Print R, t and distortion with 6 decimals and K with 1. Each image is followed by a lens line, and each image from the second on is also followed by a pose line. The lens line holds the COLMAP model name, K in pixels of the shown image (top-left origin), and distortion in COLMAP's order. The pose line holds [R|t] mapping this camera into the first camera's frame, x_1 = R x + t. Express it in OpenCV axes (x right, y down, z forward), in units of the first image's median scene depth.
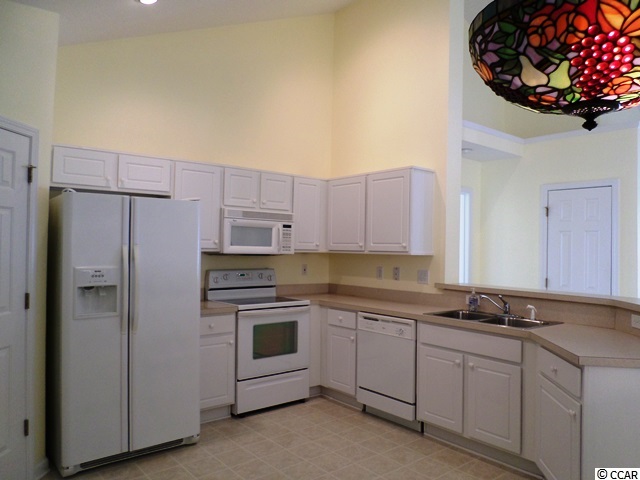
lens RADIAL K [[466.3, 0, 320.0], [0, 466.3, 240.0], [0, 0, 1]] dist [-0.001711, -0.000932]
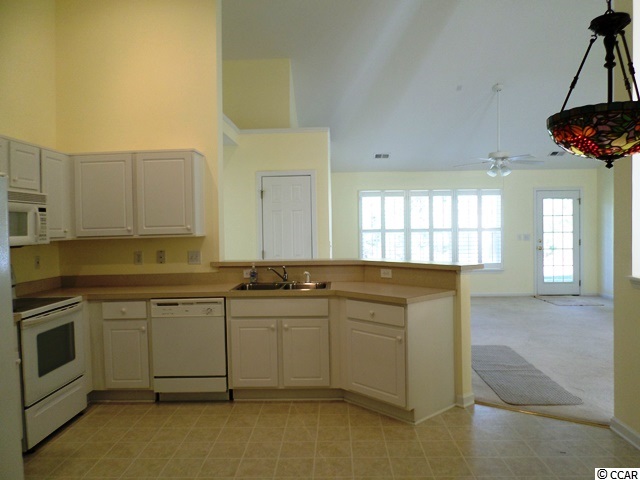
lens RADIAL K [[470.8, 0, 317.7], [0, 470.8, 235.1], [0, 0, 1]] dist [0.001762, -0.000175]
pose [[0.691311, -0.050587, 0.720785, -0.359127], [0.025229, 0.998628, 0.045889, -0.011725], [-0.722117, -0.013539, 0.691638, 0.093193]]
